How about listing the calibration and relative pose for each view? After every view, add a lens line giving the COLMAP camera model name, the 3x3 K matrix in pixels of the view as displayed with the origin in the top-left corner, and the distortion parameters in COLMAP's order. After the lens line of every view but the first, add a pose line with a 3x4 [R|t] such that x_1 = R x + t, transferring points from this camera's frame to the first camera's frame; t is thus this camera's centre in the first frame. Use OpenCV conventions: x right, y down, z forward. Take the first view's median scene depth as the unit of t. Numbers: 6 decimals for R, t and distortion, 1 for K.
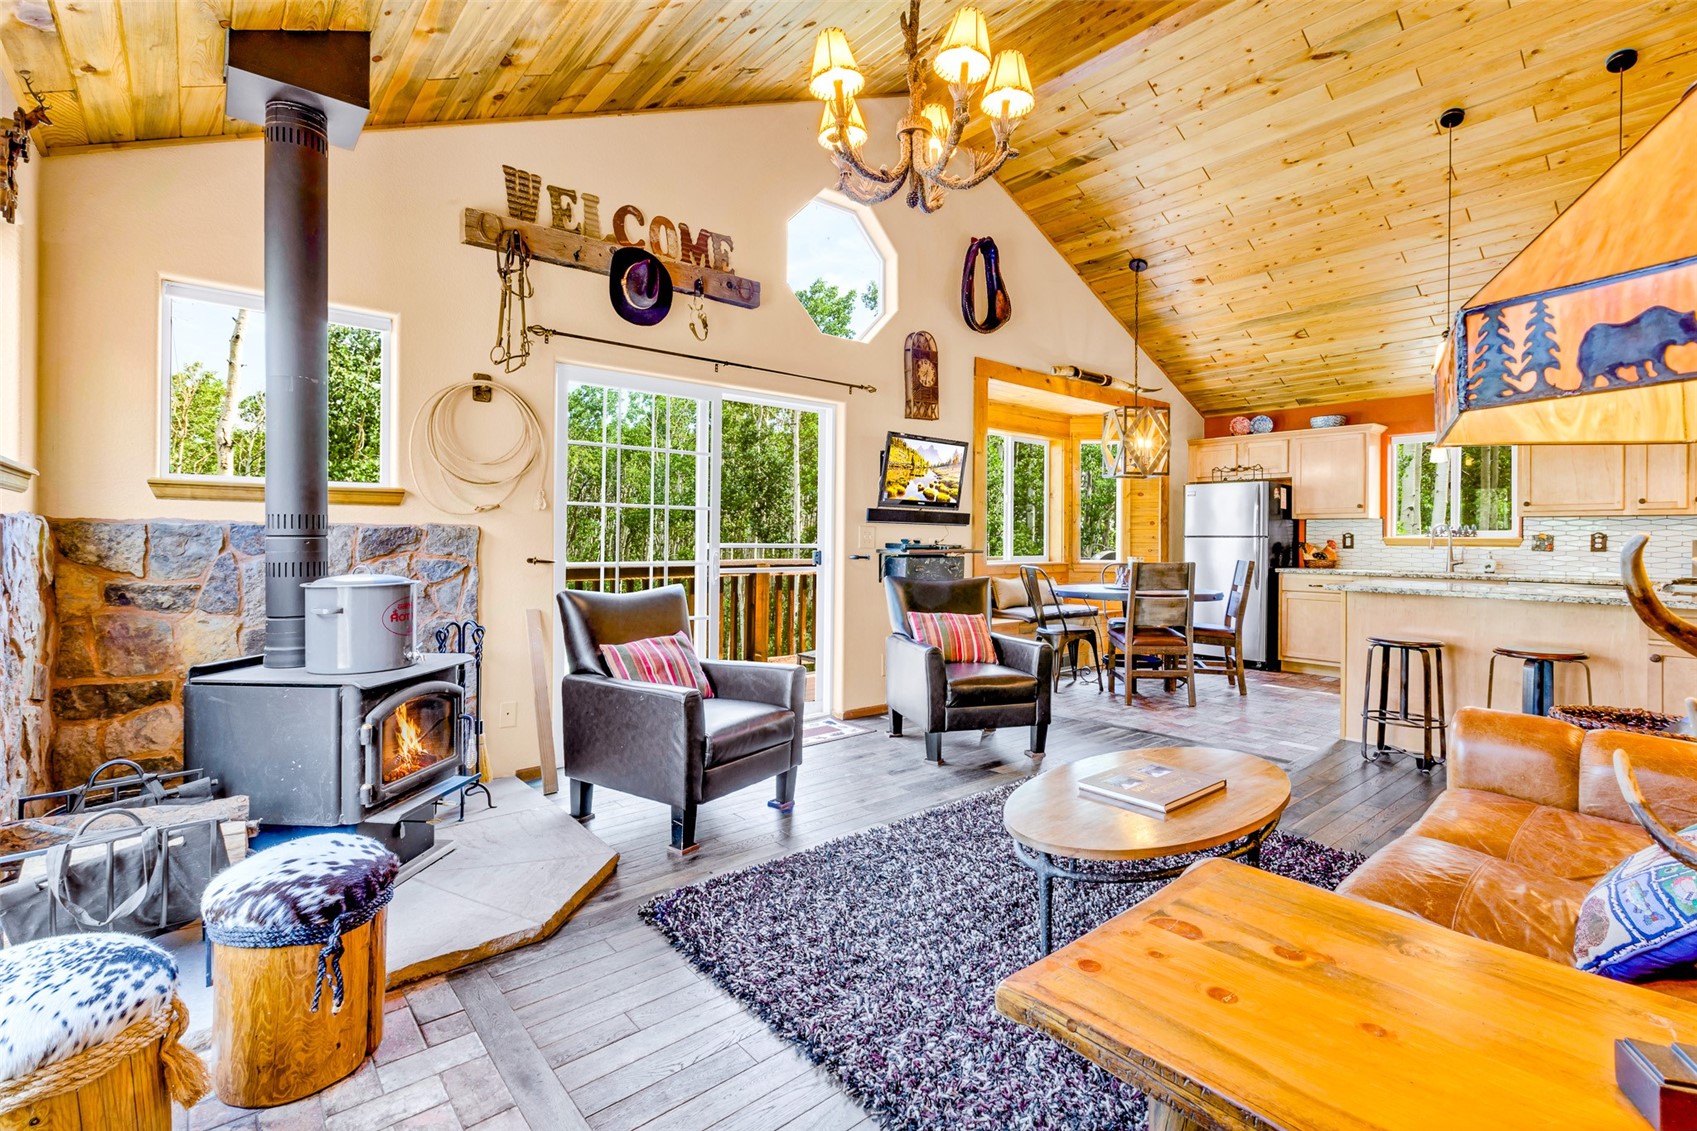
lens RADIAL K [[778.0, 0, 851.3], [0, 778.0, 532.8], [0, 0, 1]] dist [-0.000098, 0.000014]
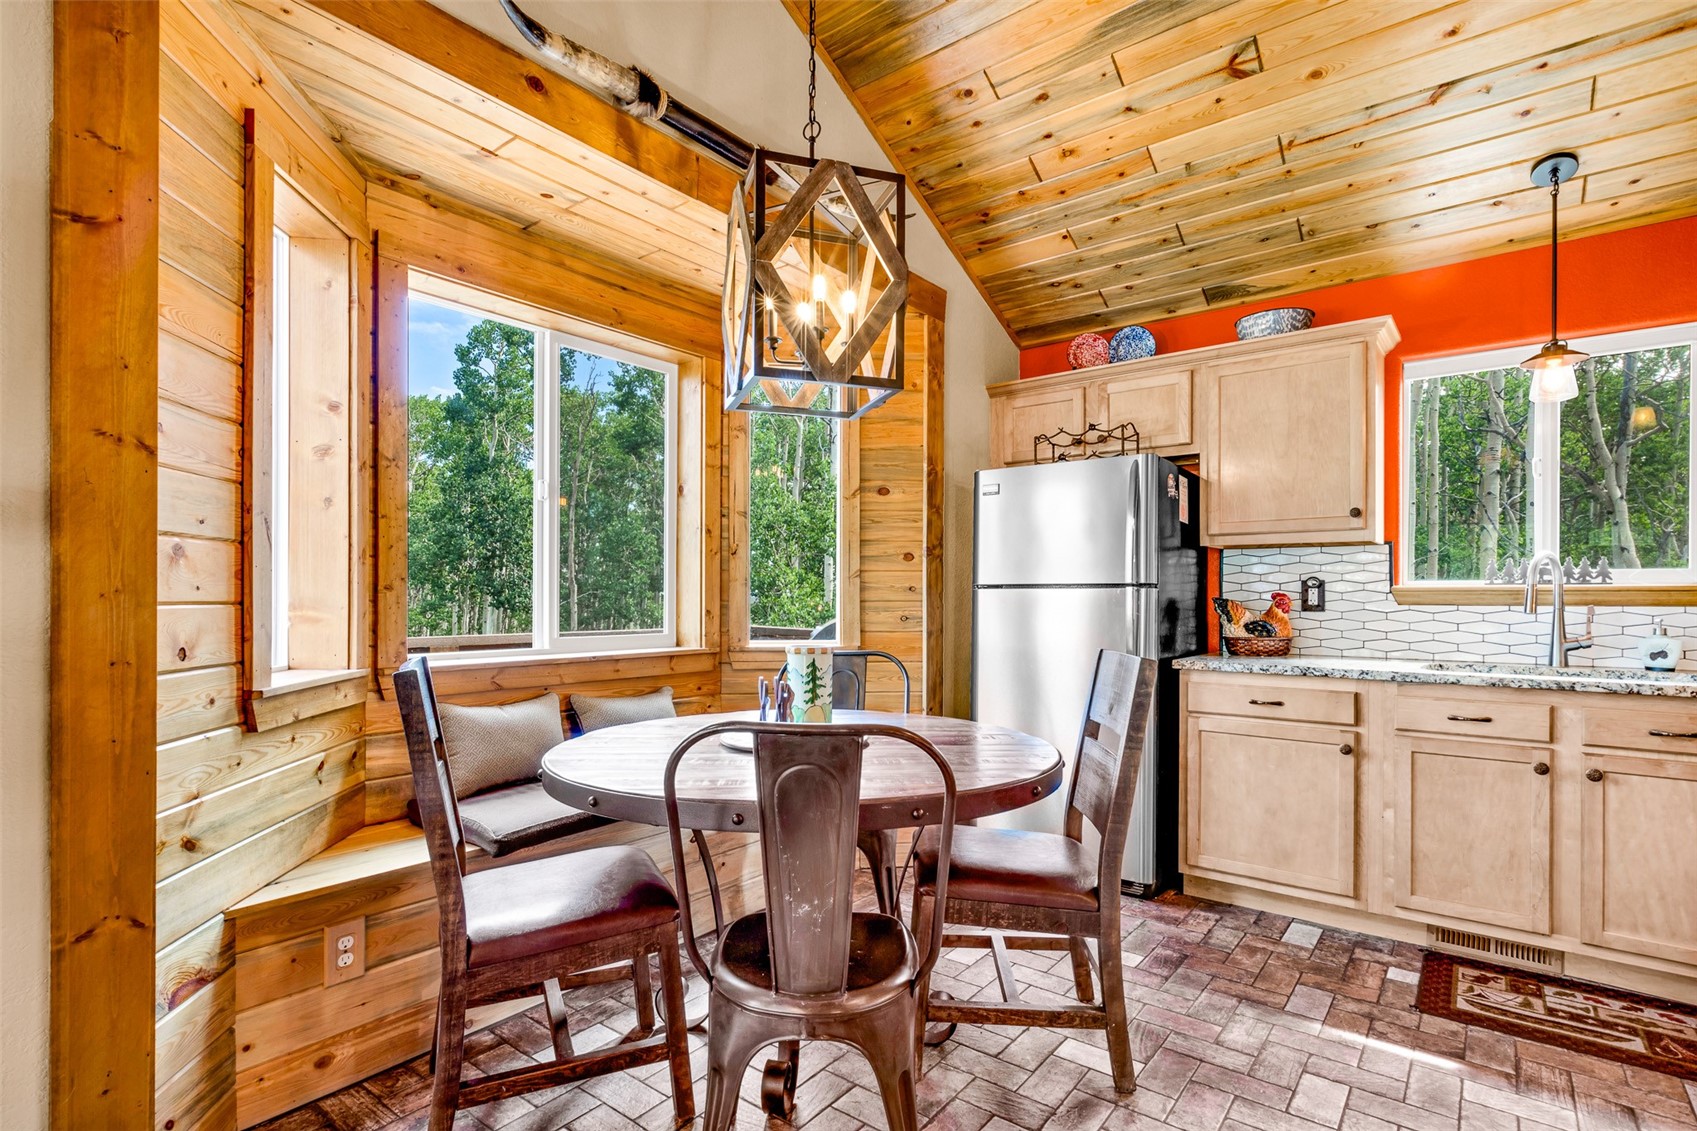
lens RADIAL K [[827.5, 0, 843.7], [0, 827.5, 587.6], [0, 0, 1]] dist [0.001542, -0.001483]
pose [[0.980206, -0.002658, 0.197962, 0.276139], [0.003184, 0.999992, -0.002343, 0.006582], [-0.197954, 0.002927, 0.980207, 0.585090]]
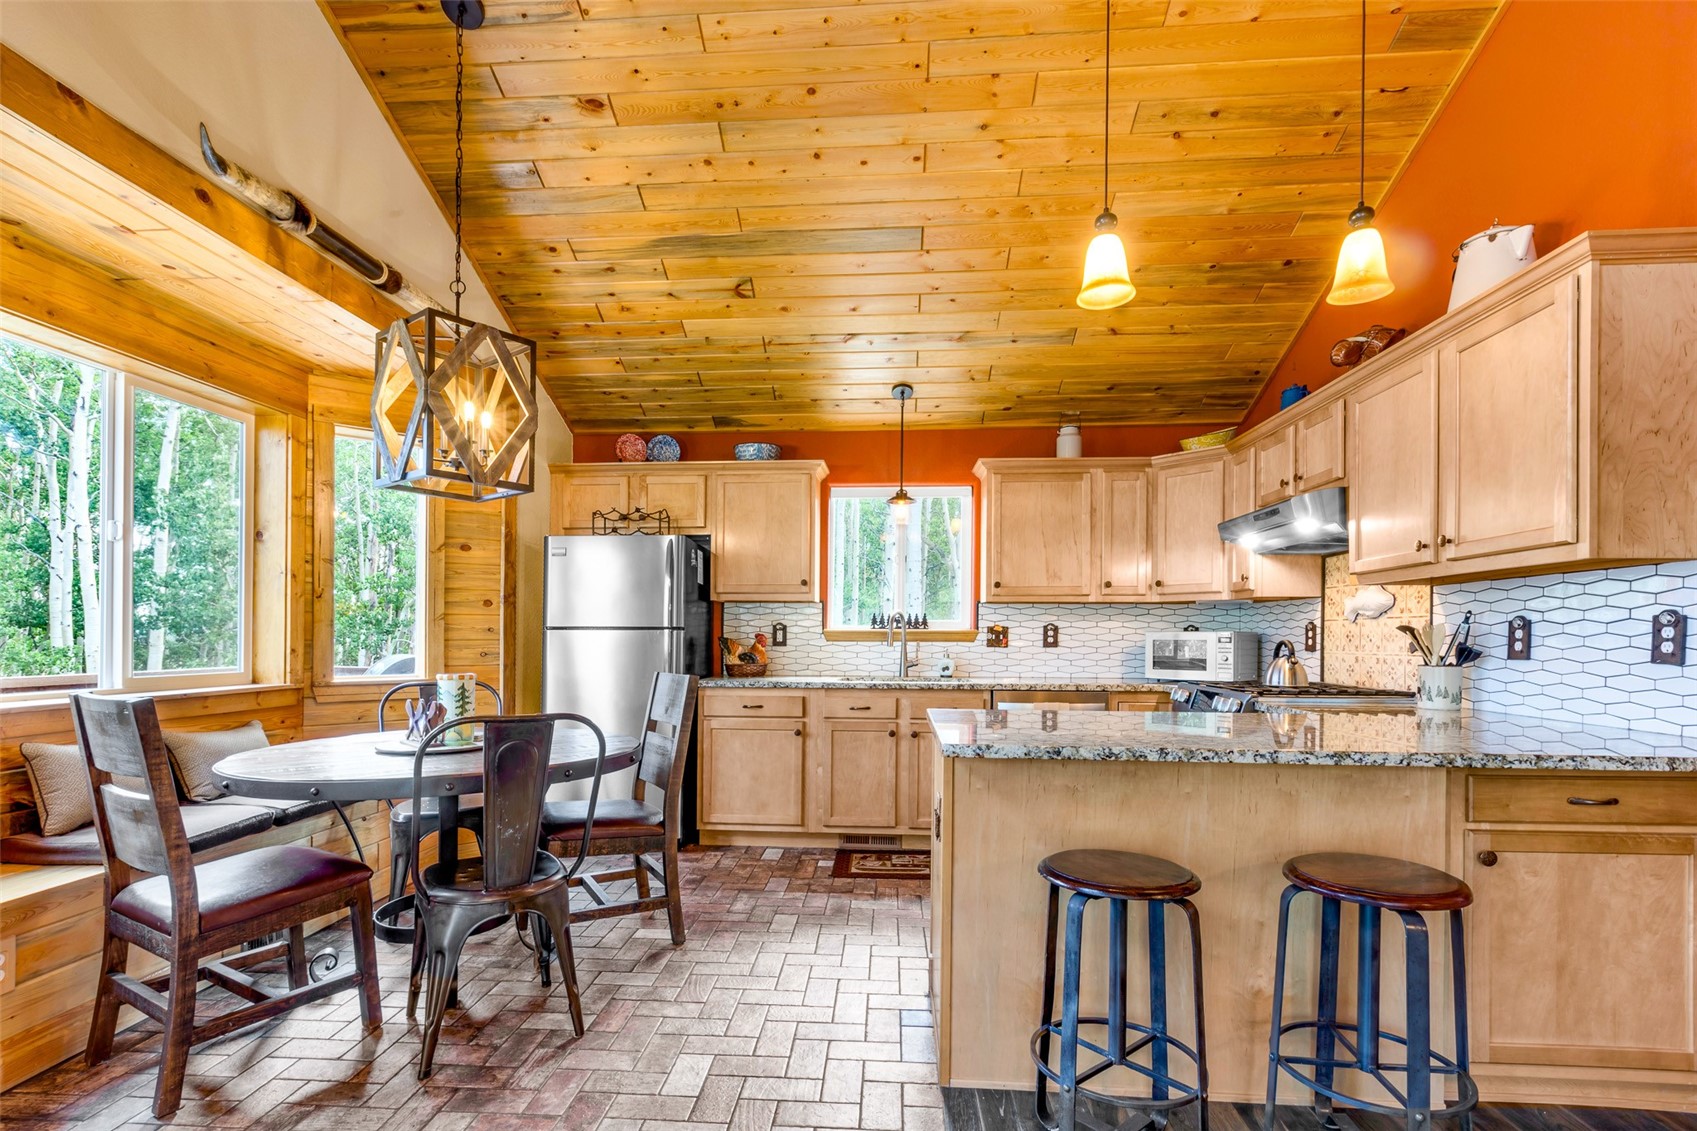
lens RADIAL K [[807.4, 0, 840.4], [0, 807.4, 628.6], [0, 0, 1]] dist [-0.001350, 0.000377]
pose [[0.699390, 0.000803, 0.714740, 0.172278], [-0.003555, 0.999991, 0.002355, 0.003212], [-0.714731, -0.004188, 0.699387, 0.472090]]
